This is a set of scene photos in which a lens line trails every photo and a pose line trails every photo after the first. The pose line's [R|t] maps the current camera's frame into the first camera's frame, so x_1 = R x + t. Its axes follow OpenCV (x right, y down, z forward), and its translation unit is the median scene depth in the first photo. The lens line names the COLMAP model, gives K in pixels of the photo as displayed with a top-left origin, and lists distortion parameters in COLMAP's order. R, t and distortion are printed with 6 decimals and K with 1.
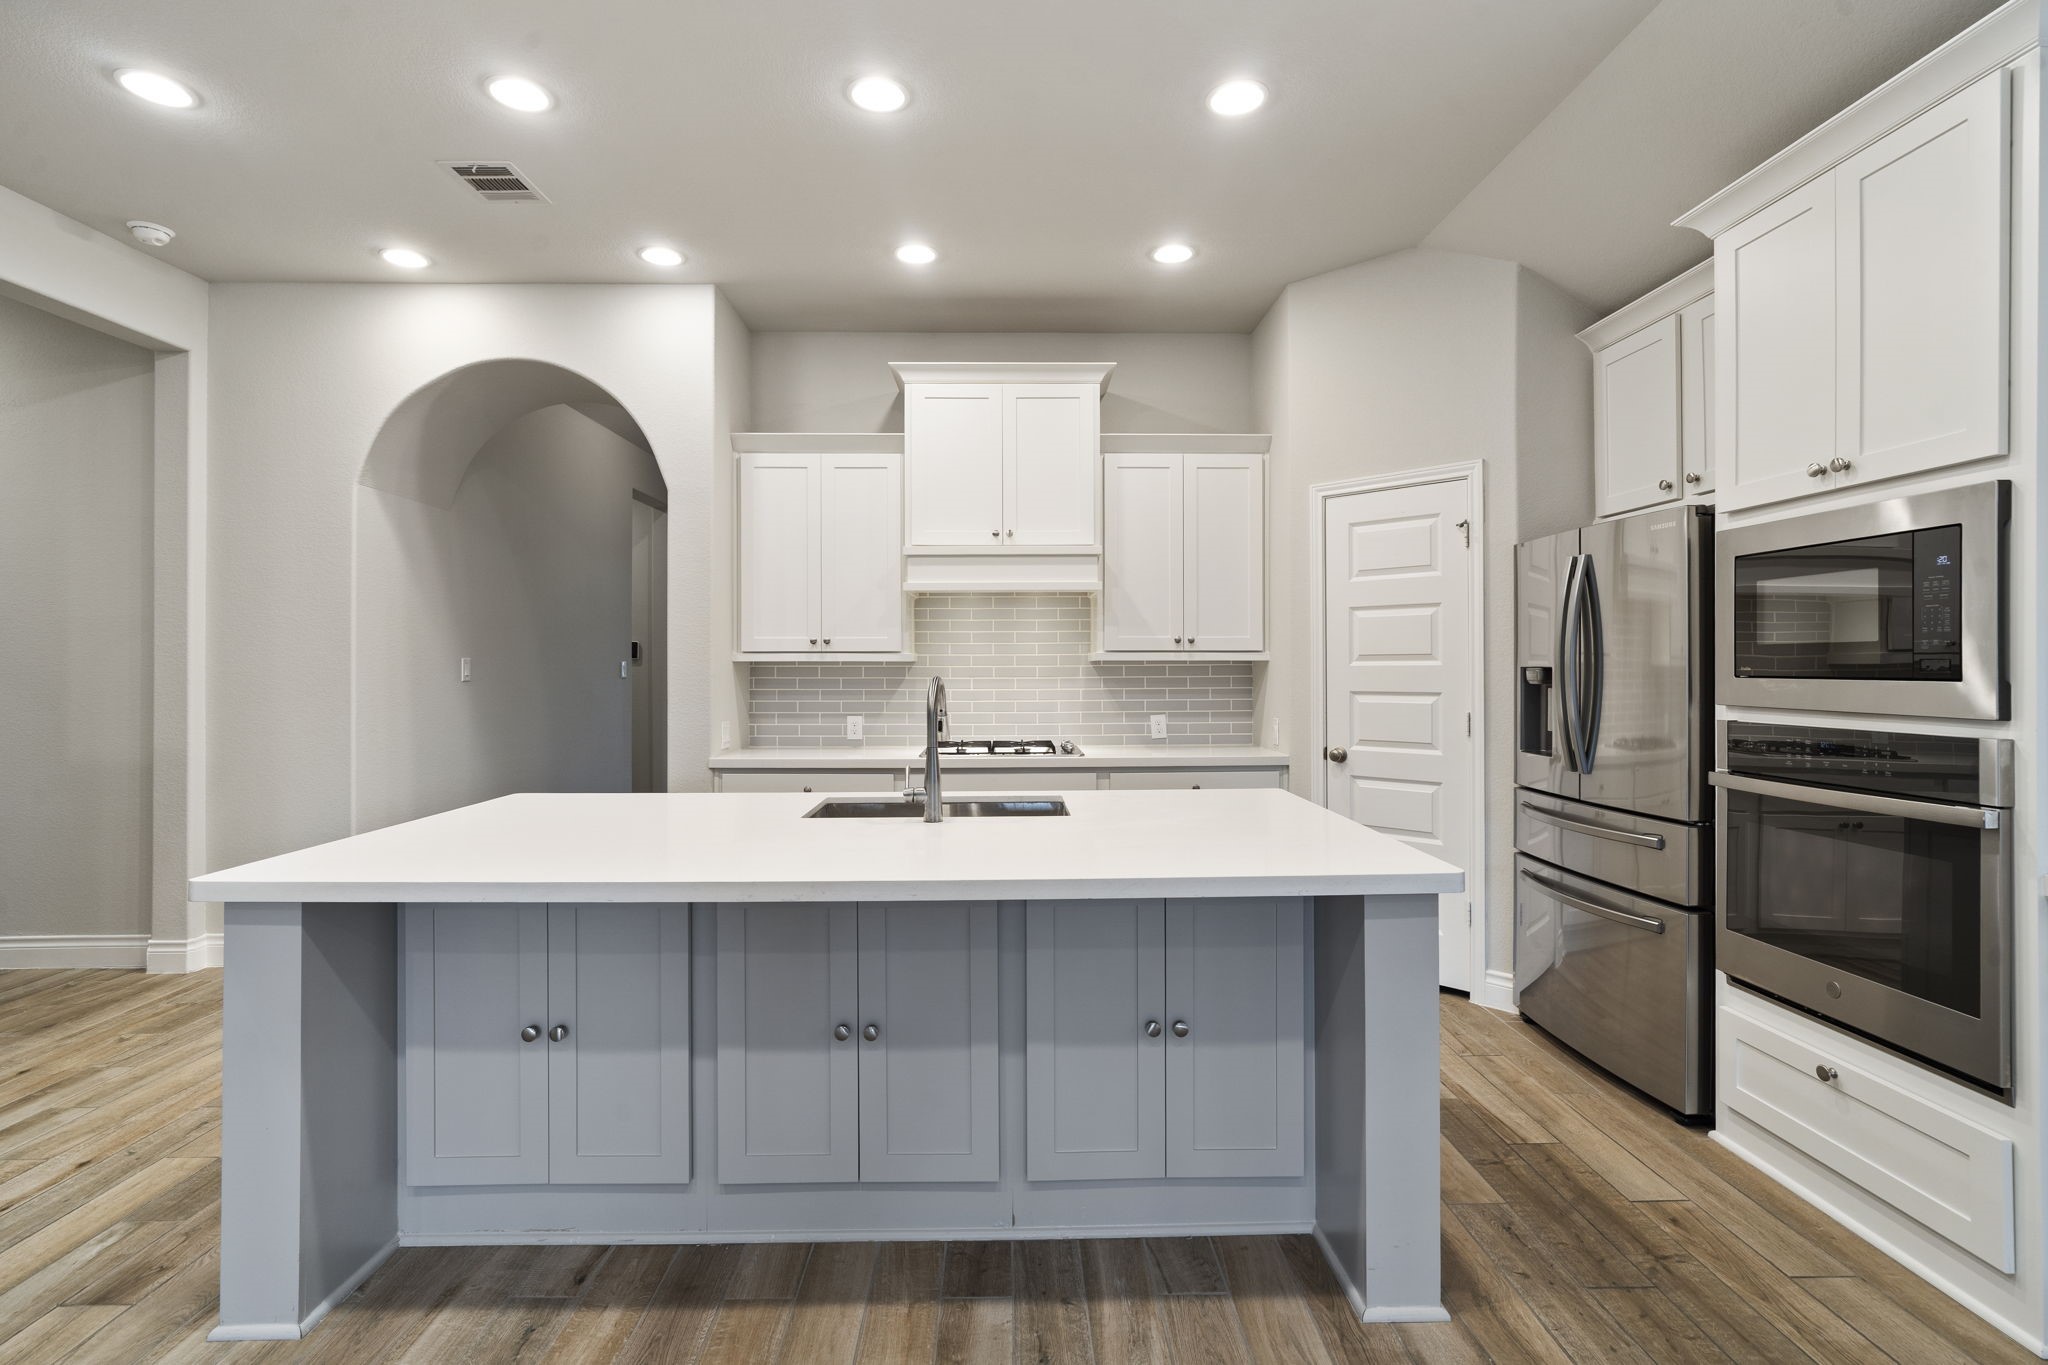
lens RADIAL K [[950.4, 0, 1026.8], [0, 950.4, 673.4], [0, 0, 1]] dist [-0.032806, 0.013532]
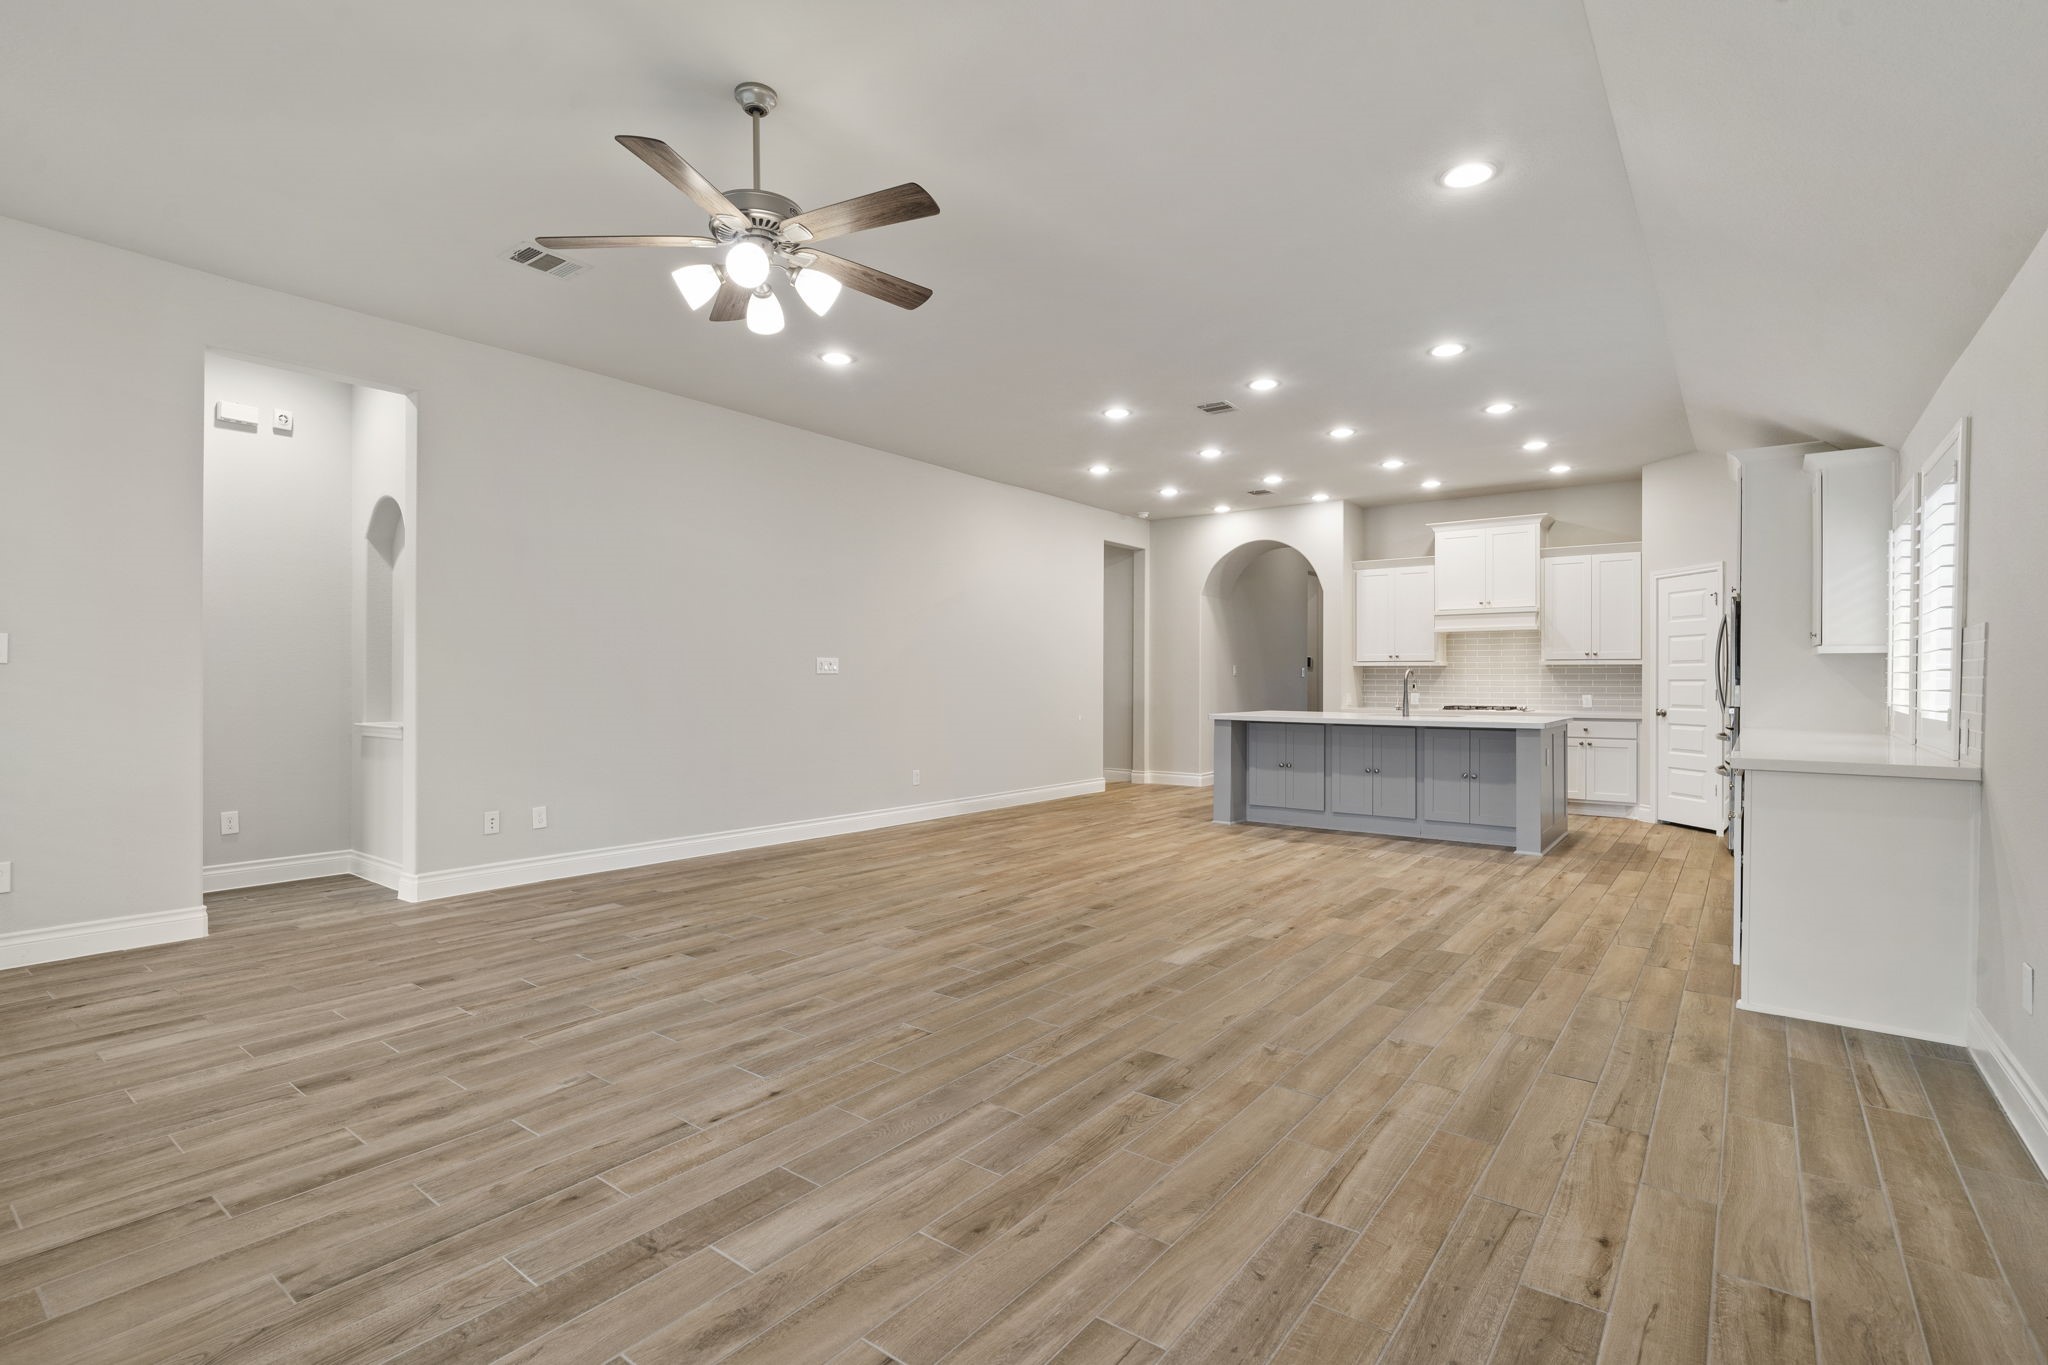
lens RADIAL K [[963.3, 0, 1004.8], [0, 963.3, 671.2], [0, 0, 1]] dist [-0.033710, 0.014838]
pose [[0.766186, -0.001967, -0.642616, 0.500747], [-0.009102, 0.999862, -0.013914, 0.037579], [0.642555, 0.016510, 0.766062, -1.222572]]
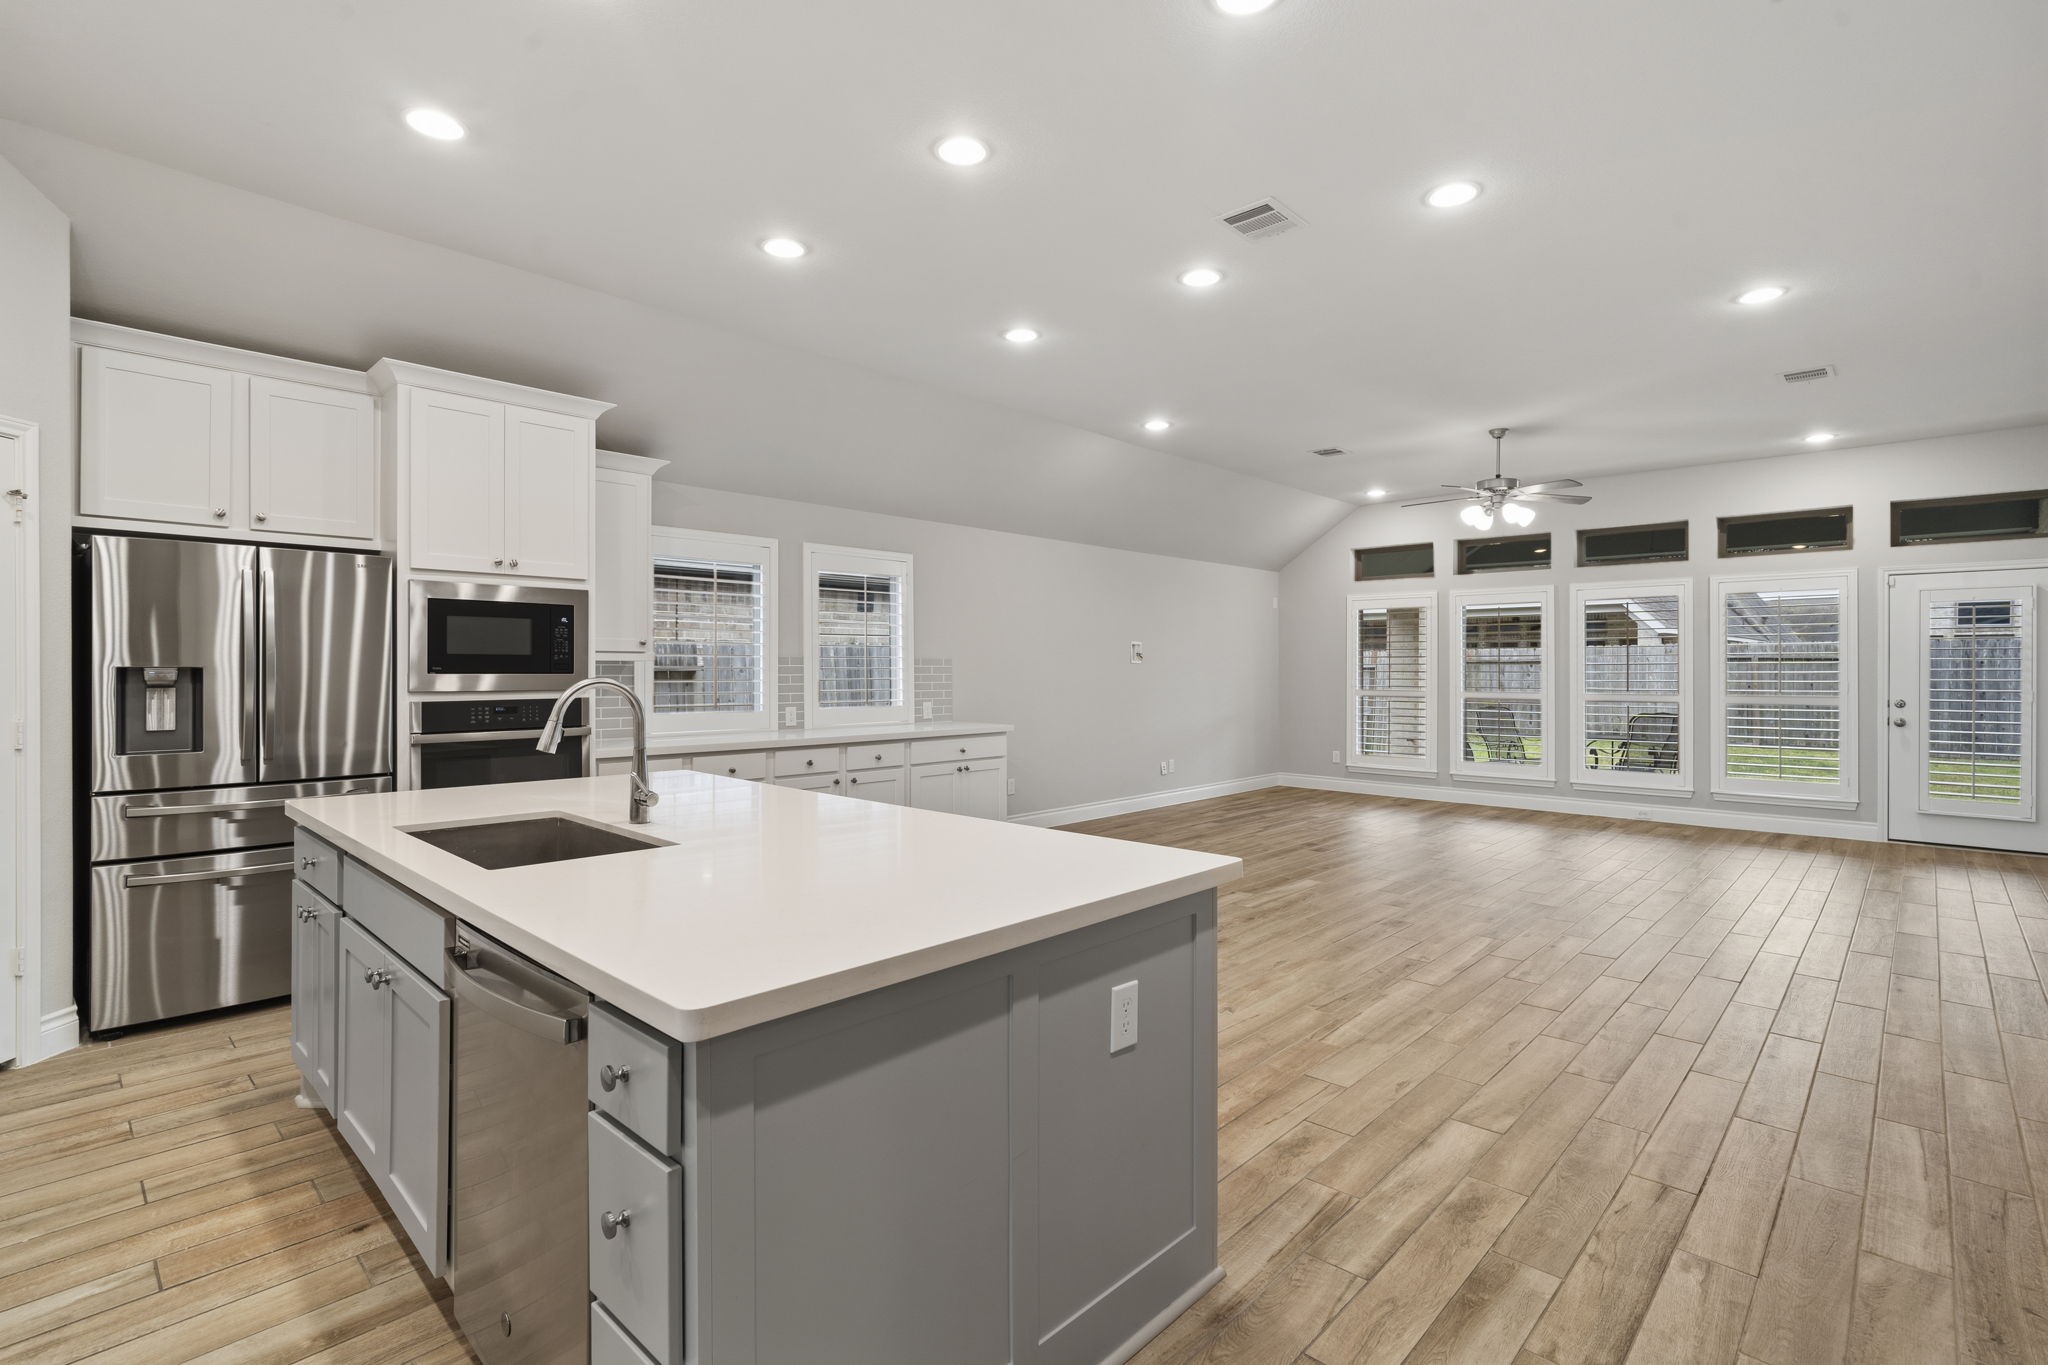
lens RADIAL K [[963.3, 0, 1004.8], [0, 963.3, 671.2], [0, 0, 1]] dist [-0.033710, 0.014838]
pose [[-0.696627, 0.000813, 0.717433, -0.610356], [0.006464, 0.999966, 0.005143, -0.000810], [-0.717405, 0.008220, -0.696608, 0.793729]]
